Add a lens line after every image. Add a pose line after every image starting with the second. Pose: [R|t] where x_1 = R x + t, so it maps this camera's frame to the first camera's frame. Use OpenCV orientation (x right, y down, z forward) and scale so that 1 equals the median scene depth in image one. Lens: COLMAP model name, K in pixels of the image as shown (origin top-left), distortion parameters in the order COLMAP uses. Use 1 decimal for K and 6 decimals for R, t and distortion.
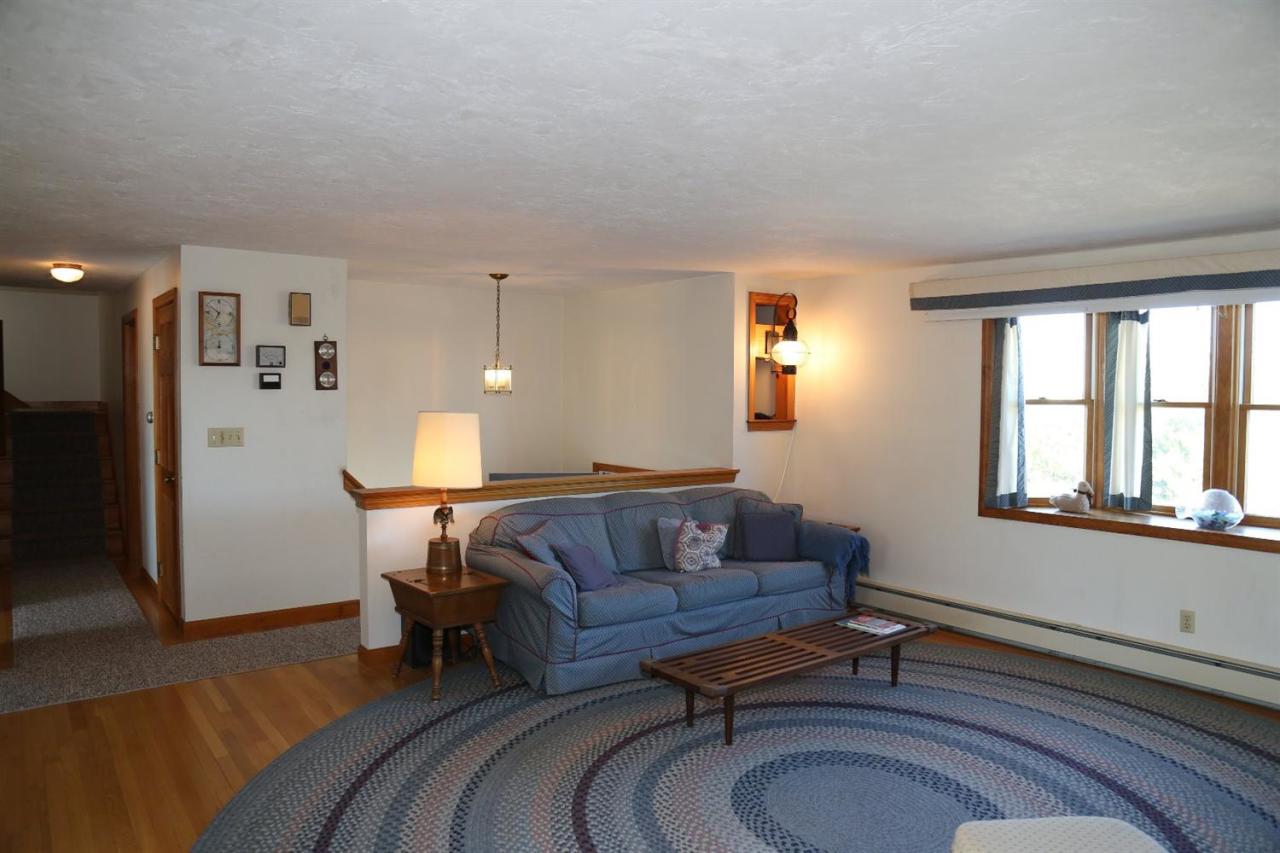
lens RADIAL K [[879.1, 0, 647.8], [0, 879.1, 423.0], [0, 0, 1]] dist [-0.001271, -0.070419]
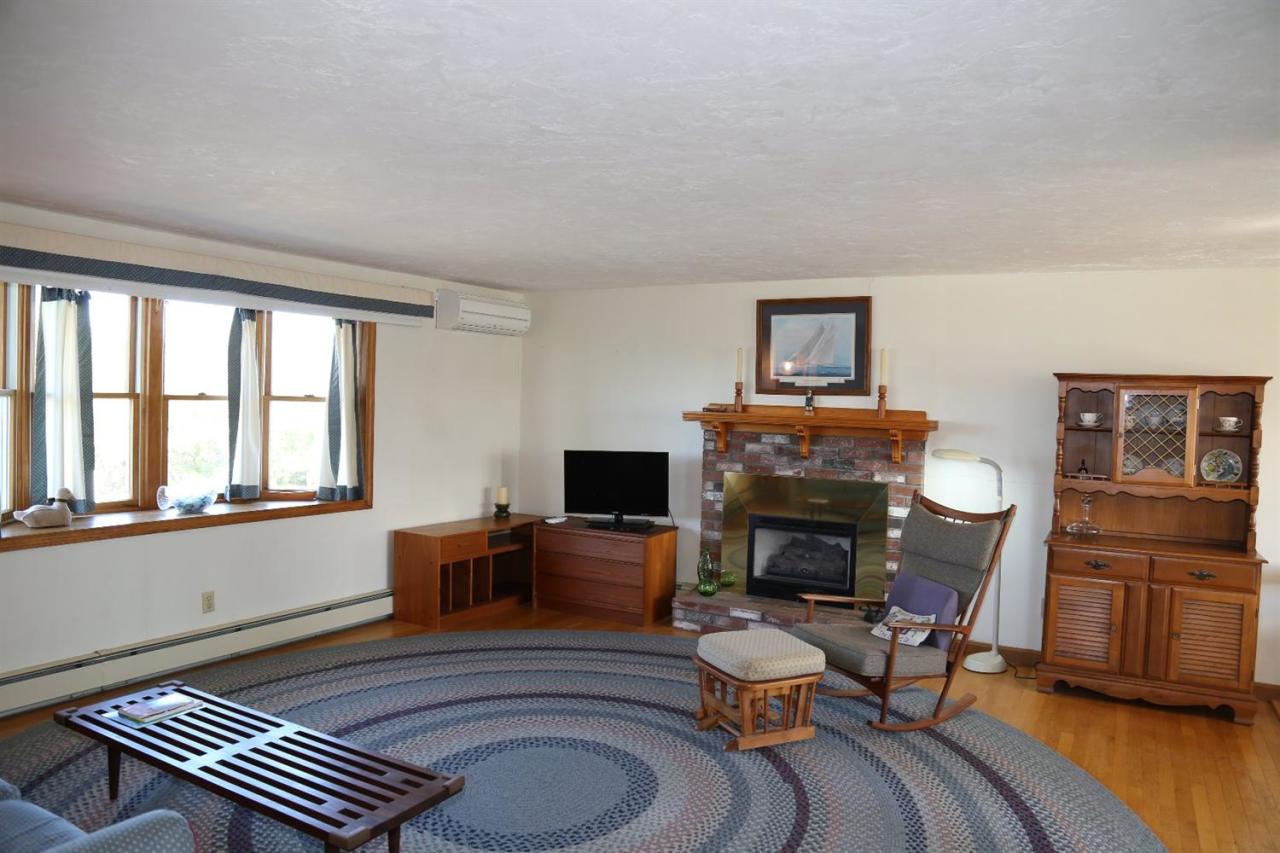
lens RADIAL K [[879.1, 0, 647.8], [0, 879.1, 423.0], [0, 0, 1]] dist [-0.001271, -0.070419]
pose [[-0.355560, -0.050689, 0.933278, -0.567957], [0.010277, 0.998256, 0.058134, -0.046180], [-0.934597, 0.030261, -0.354419, 0.901380]]
